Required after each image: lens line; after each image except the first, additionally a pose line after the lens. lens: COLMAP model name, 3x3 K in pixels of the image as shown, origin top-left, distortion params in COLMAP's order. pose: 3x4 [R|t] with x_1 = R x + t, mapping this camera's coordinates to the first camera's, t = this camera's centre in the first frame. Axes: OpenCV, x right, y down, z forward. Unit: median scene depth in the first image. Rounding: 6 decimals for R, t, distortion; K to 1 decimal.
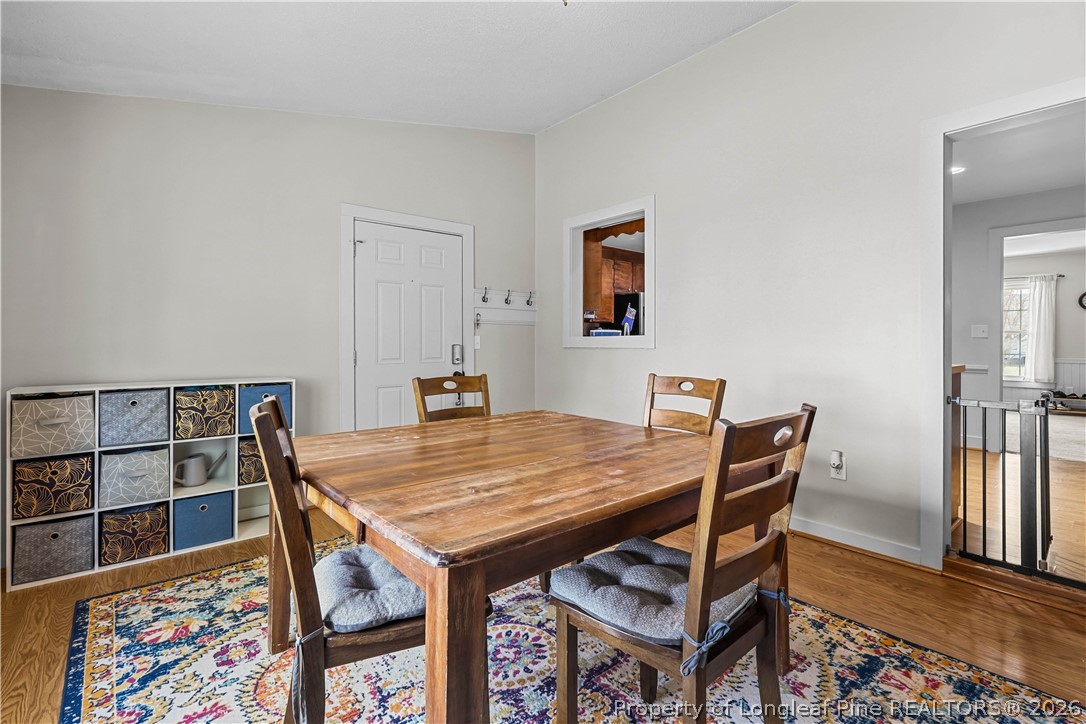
lens RADIAL K [[490.4, 0, 543.4], [0, 490.4, 362.2], [0, 0, 1]] dist [-0.000959, 0.000780]
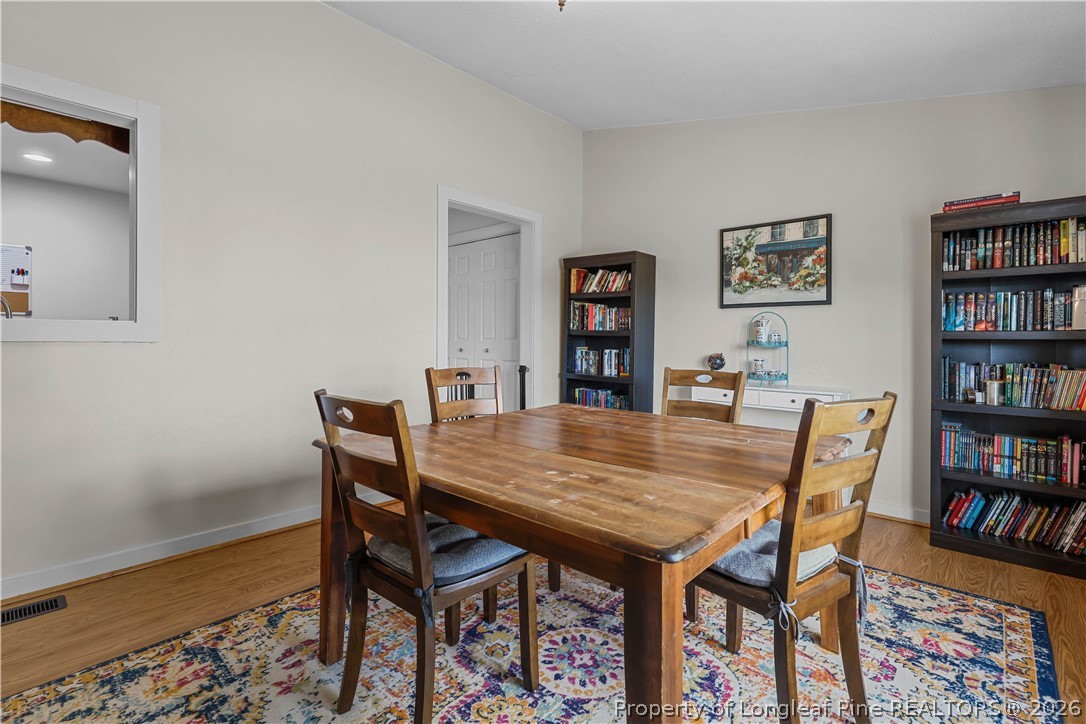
lens RADIAL K [[490.4, 0, 543.5], [0, 490.4, 358.8], [0, 0, 1]] dist [-0.000959, 0.000780]
pose [[-0.151163, -0.010628, 0.988452, -1.000972], [-0.001896, 0.999943, 0.010461, -0.008120], [-0.988507, -0.000292, -0.151174, 1.210920]]
